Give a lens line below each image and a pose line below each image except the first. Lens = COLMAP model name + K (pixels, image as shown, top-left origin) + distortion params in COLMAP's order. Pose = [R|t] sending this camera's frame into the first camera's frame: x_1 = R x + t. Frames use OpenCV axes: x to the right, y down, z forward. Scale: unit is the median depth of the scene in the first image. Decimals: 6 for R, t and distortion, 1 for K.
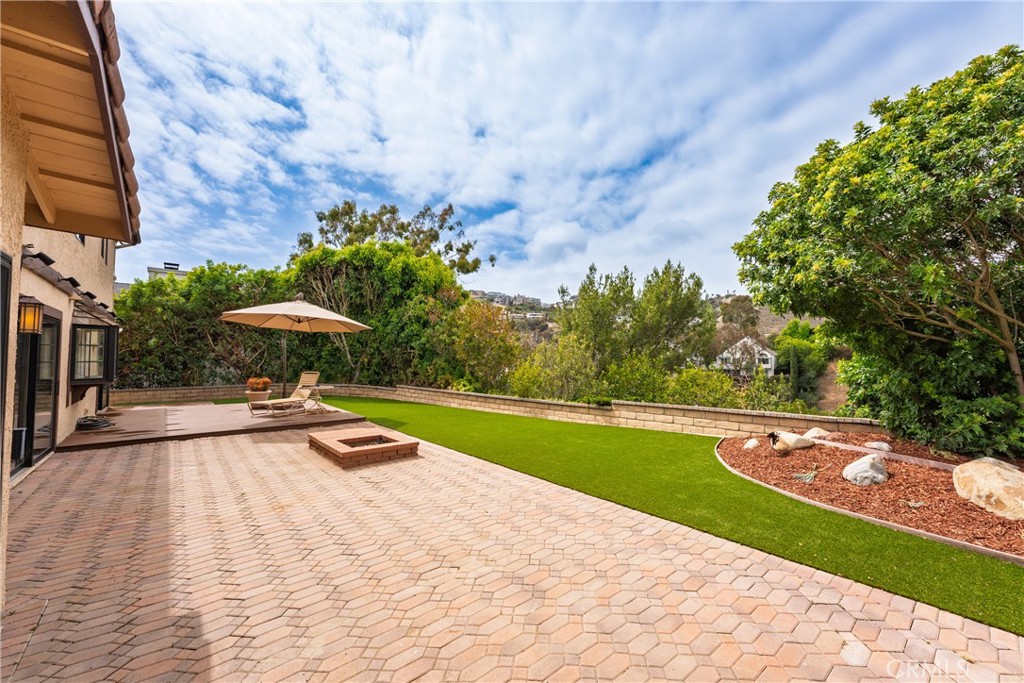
lens RADIAL K [[397.8, 0, 512.0], [0, 397.8, 341.5], [0, 0, 1]] dist [0.000977, 0.000028]
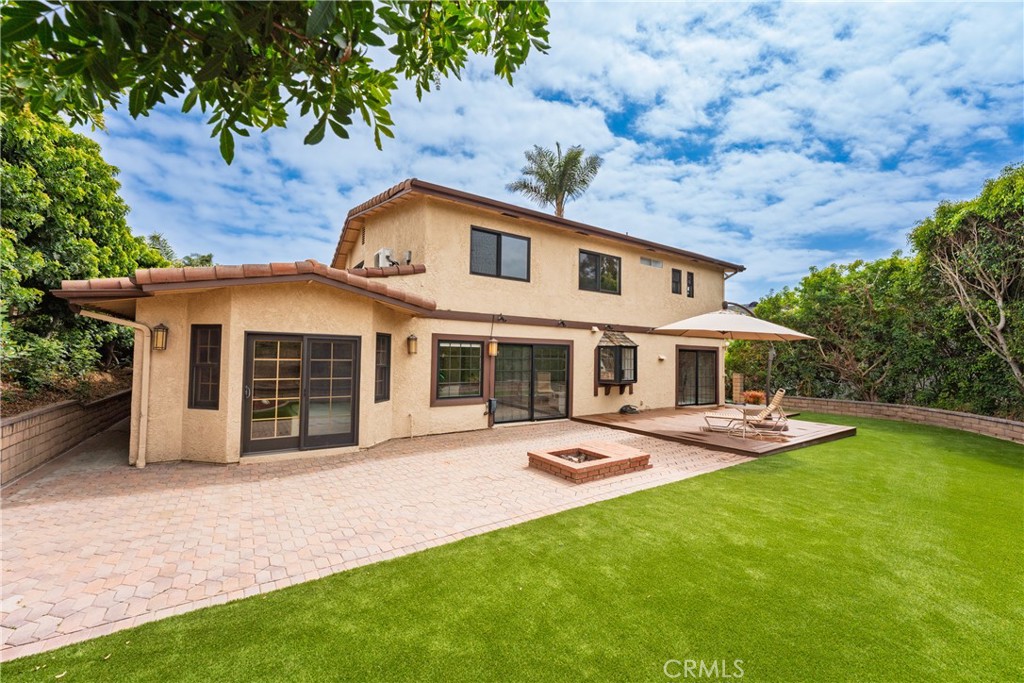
lens RADIAL K [[397.8, 0, 512.0], [0, 397.8, 341.5], [0, 0, 1]] dist [0.000977, 0.000028]
pose [[-0.099051, -0.041759, -0.994206, 1.051623], [0.034524, 0.998373, -0.045374, 0.000387], [0.994483, -0.038819, -0.097449, 1.445196]]
